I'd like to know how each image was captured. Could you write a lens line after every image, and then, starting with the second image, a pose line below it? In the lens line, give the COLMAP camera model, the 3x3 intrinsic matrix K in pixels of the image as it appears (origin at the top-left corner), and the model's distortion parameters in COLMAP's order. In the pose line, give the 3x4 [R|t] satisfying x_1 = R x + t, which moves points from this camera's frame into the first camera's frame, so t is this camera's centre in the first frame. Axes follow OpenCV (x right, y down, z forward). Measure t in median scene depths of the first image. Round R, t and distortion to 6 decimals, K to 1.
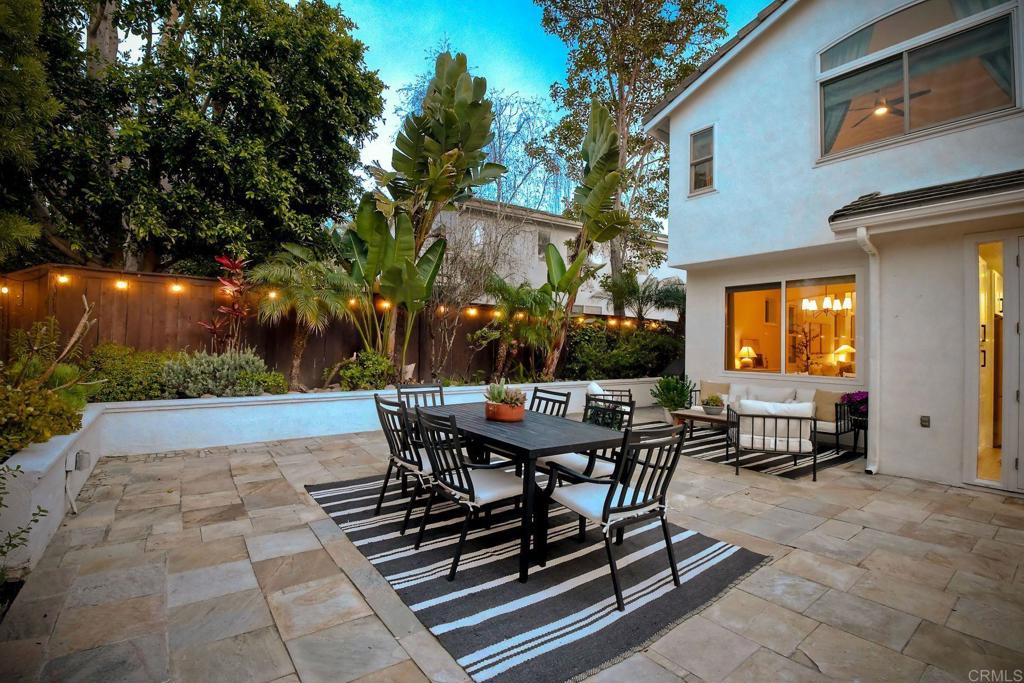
lens RADIAL K [[459.1, 0, 512.1], [0, 459.1, 334.2], [0, 0, 1]] dist [0.009630, -0.002143]
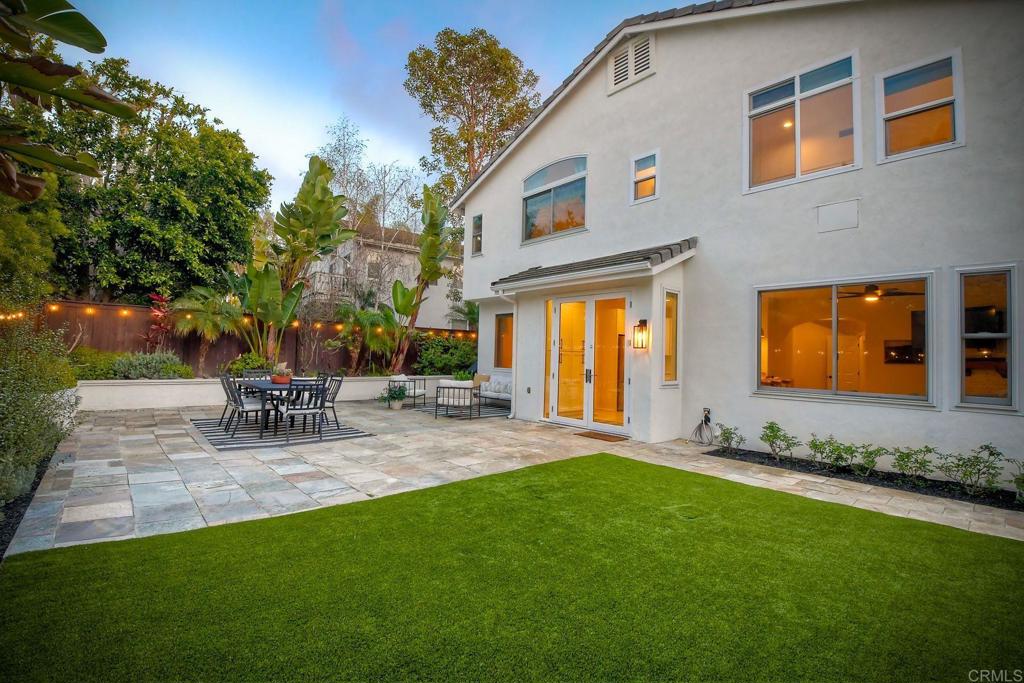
lens RADIAL K [[459.1, 0, 500.3], [0, 459.1, 339.5], [0, 0, 1]] dist [0.009630, -0.002143]
pose [[0.998326, 0.011143, 0.056753, 0.521386], [-0.010645, 0.999902, -0.009078, -0.006291], [-0.056848, 0.008458, 0.998347, -0.724799]]
